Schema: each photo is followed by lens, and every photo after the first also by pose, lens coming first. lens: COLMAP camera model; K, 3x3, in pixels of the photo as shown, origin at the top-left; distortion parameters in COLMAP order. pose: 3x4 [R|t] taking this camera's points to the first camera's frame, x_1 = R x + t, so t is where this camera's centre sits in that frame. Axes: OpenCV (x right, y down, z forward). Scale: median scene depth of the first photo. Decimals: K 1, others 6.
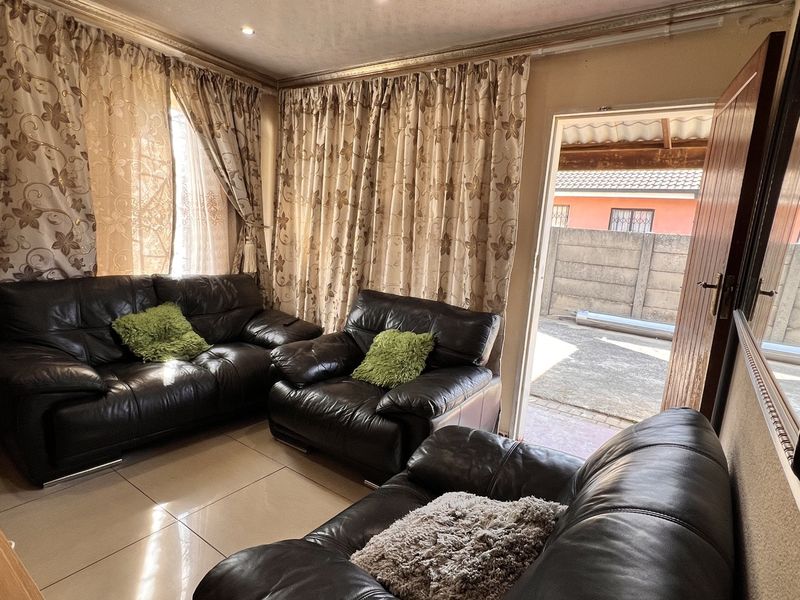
lens RADIAL K [[446.8, 0, 395.2], [0, 446.8, 303.0], [0, 0, 1]] dist [0.002362, 0.000770]
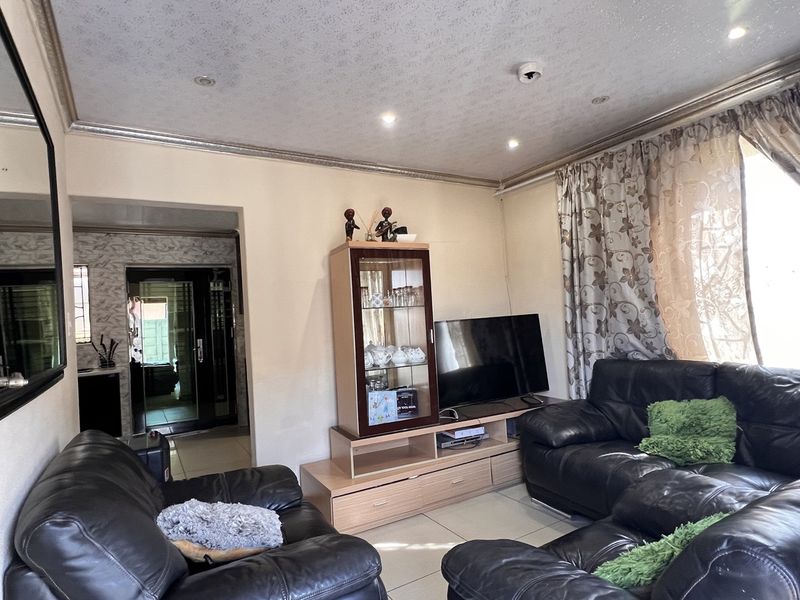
lens RADIAL K [[446.8, 0, 395.2], [0, 446.8, 303.0], [0, 0, 1]] dist [0.002362, 0.000770]
pose [[-0.421559, -0.081045, -0.903172, 0.573118], [-0.120589, 0.992162, -0.032745, -0.085589], [0.898747, 0.095109, -0.428028, 0.922214]]
